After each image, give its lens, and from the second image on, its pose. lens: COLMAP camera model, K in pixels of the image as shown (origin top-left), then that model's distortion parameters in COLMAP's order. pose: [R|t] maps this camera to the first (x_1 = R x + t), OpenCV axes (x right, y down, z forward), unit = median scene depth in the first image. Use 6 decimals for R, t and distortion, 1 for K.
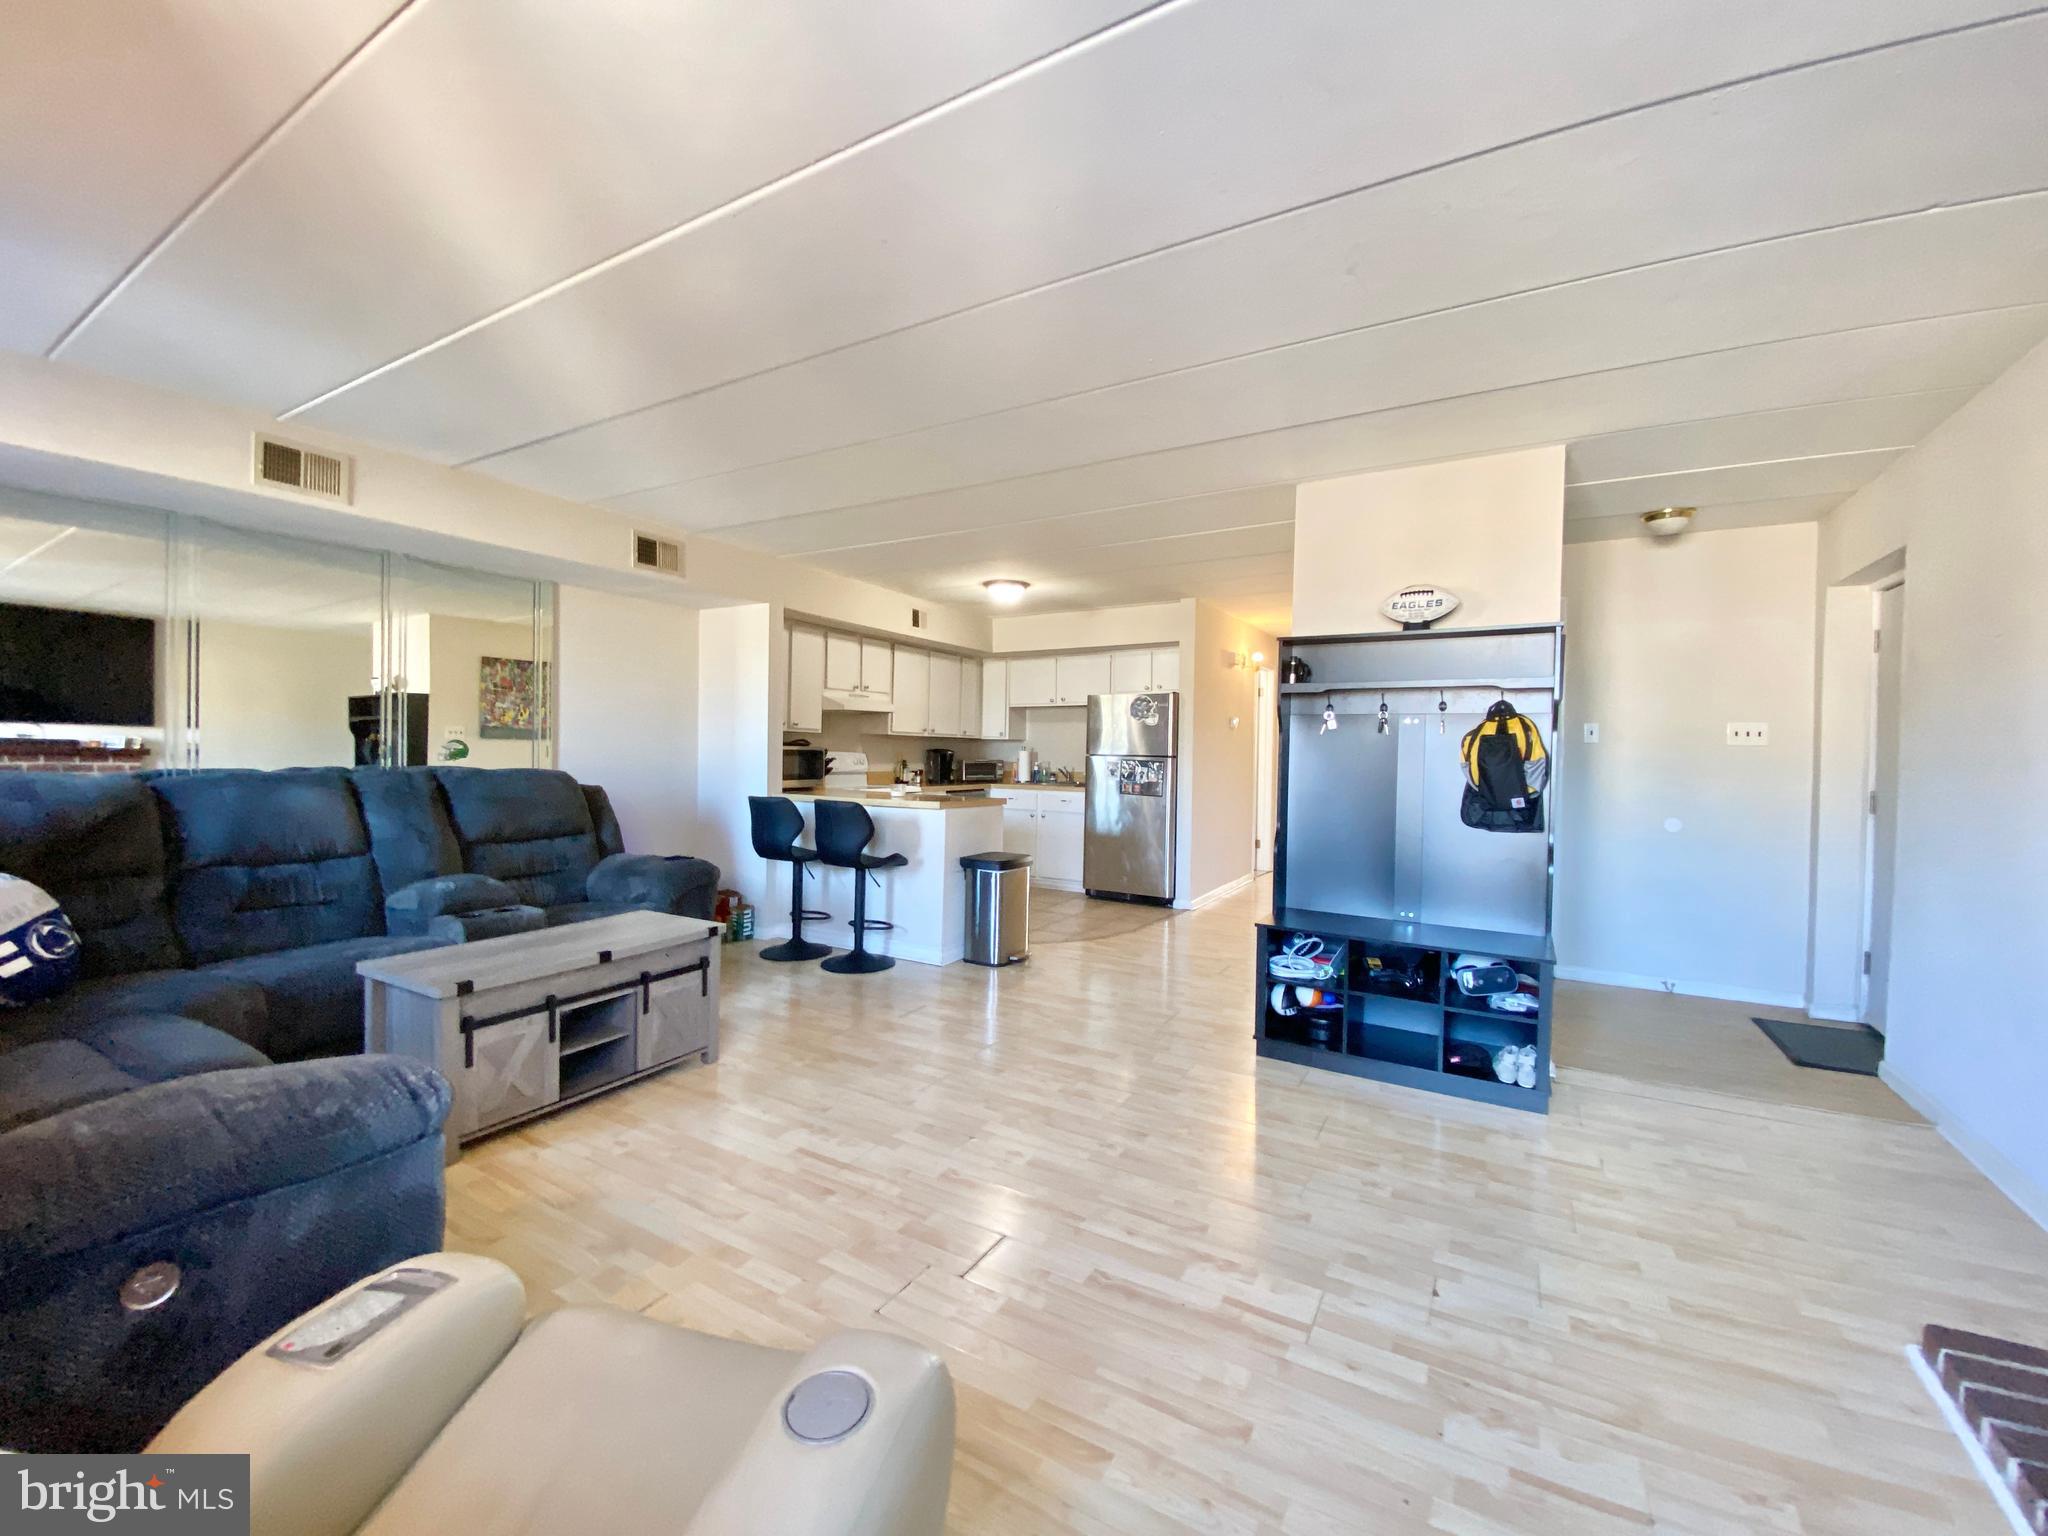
lens RADIAL K [[826.0, 0, 1029.5], [0, 826.0, 763.4], [0, 0, 1]] dist [0.018567, -0.018840]
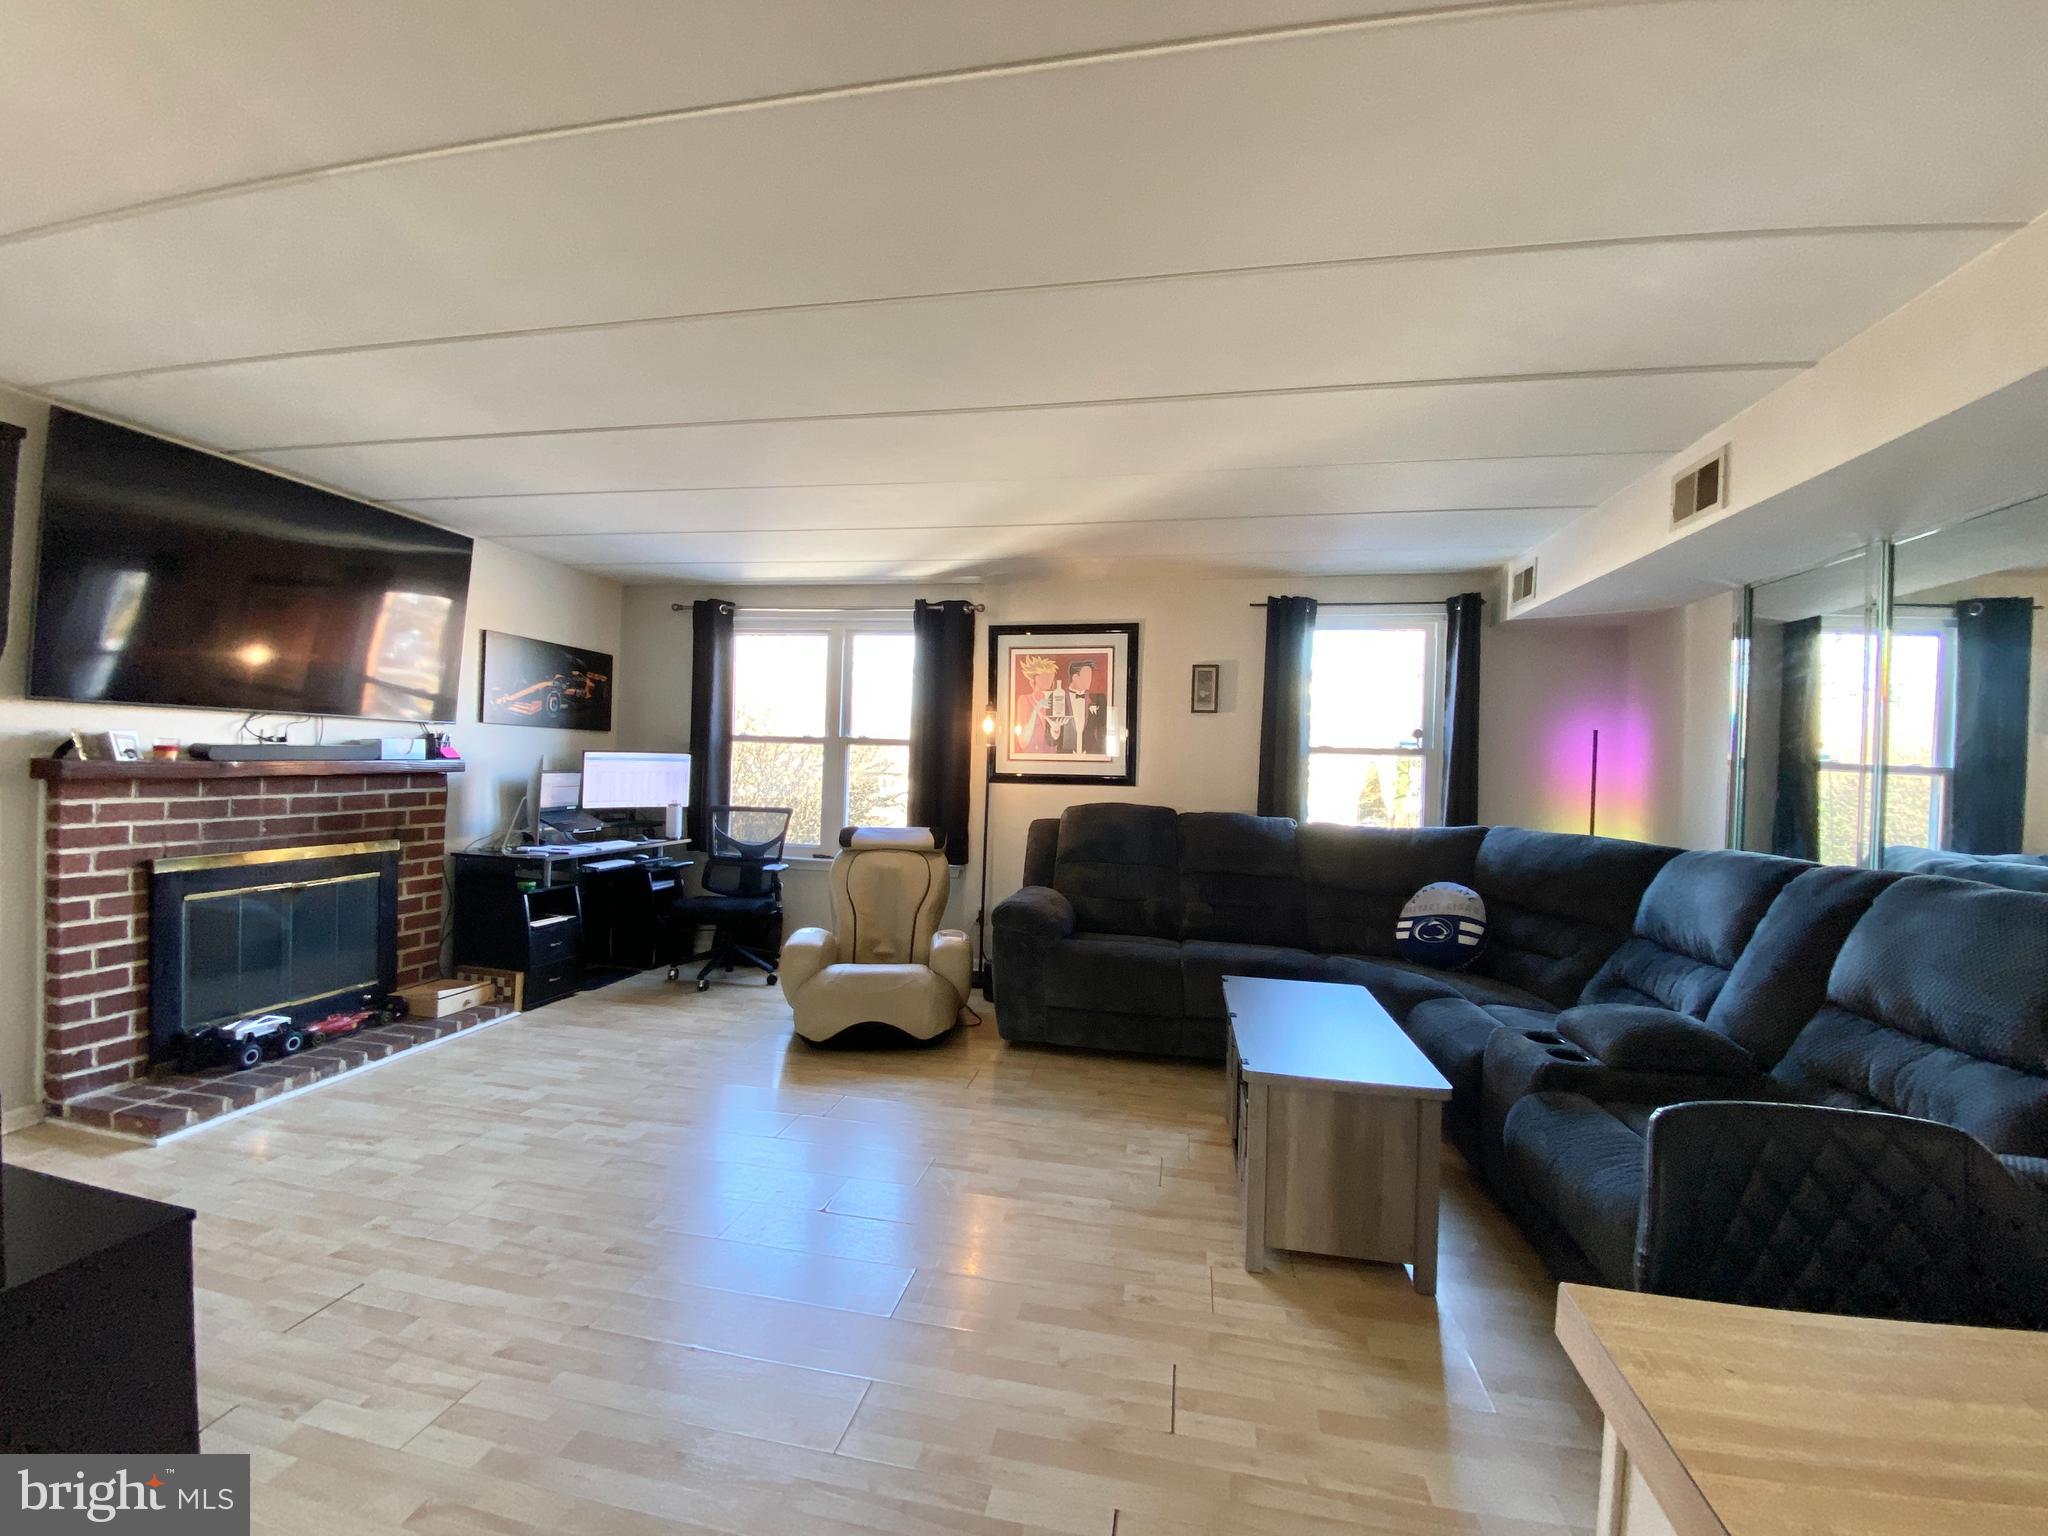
lens RADIAL K [[826.0, 0, 1024.9], [0, 826.0, 761.2], [0, 0, 1]] dist [0.018567, -0.018840]
pose [[-0.946955, -0.045798, -0.318085, 0.017146], [-0.049893, 0.998743, 0.004735, -0.029896], [0.317468, 0.020354, -0.948050, 0.951370]]
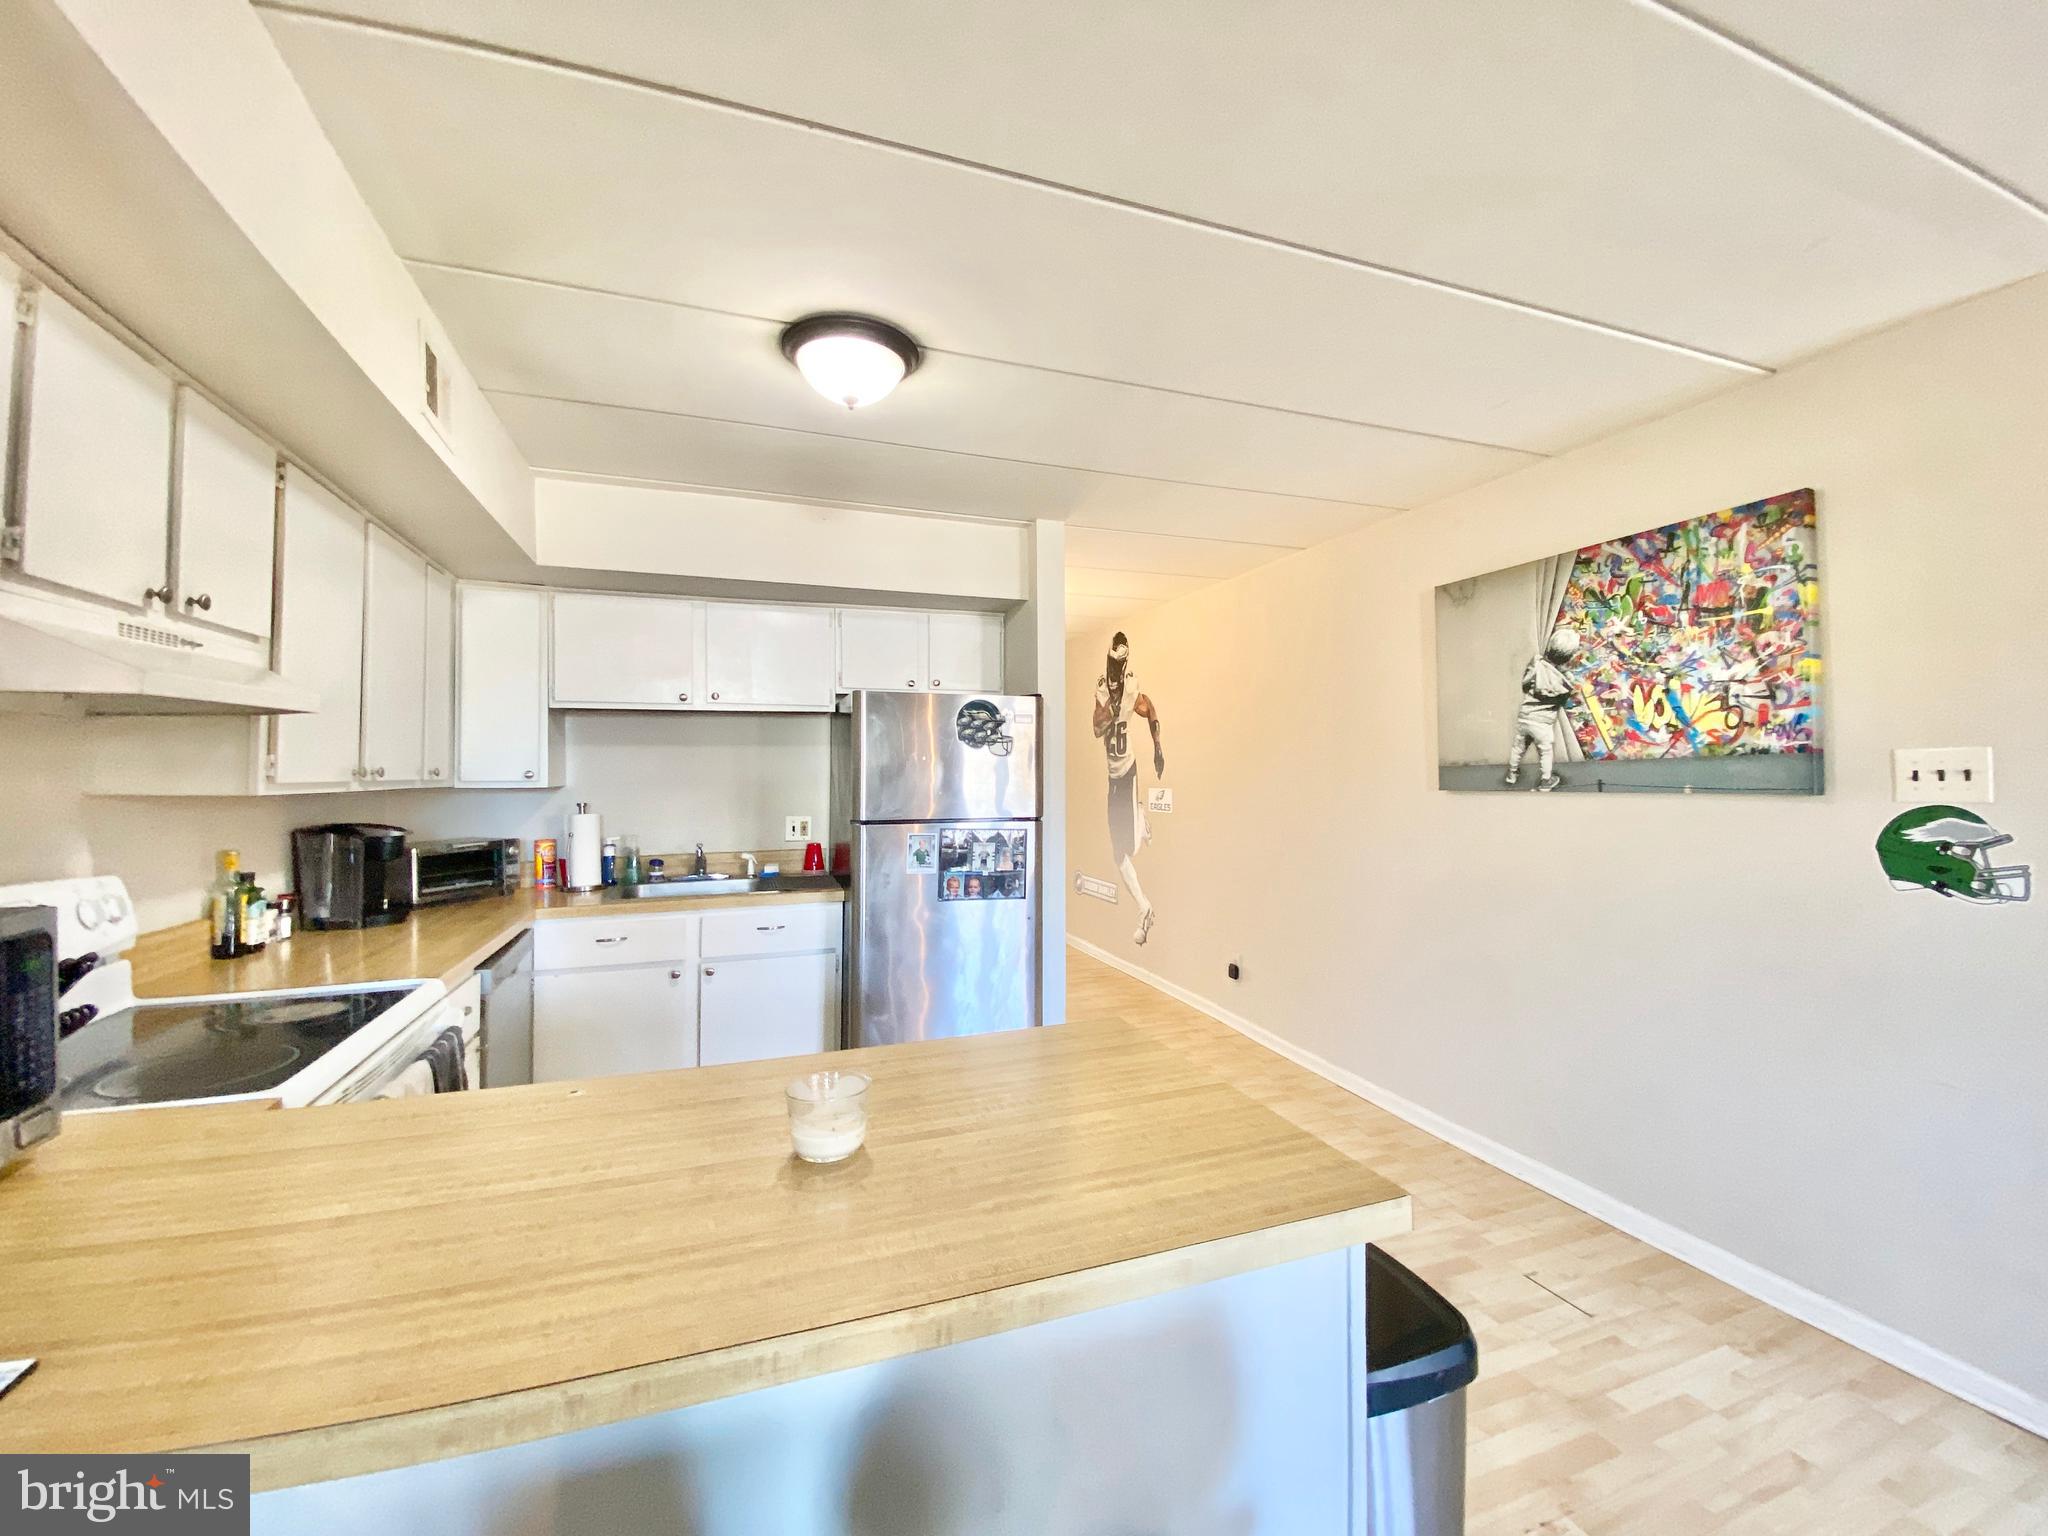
lens RADIAL K [[826.0, 0, 1045.6], [0, 826.0, 762.6], [0, 0, 1]] dist [0.018567, -0.018840]
pose [[0.636048, -0.009861, 0.771586, -0.274110], [0.025234, 0.999649, -0.008026, -0.047498], [-0.771237, 0.024575, 0.636074, 0.809369]]
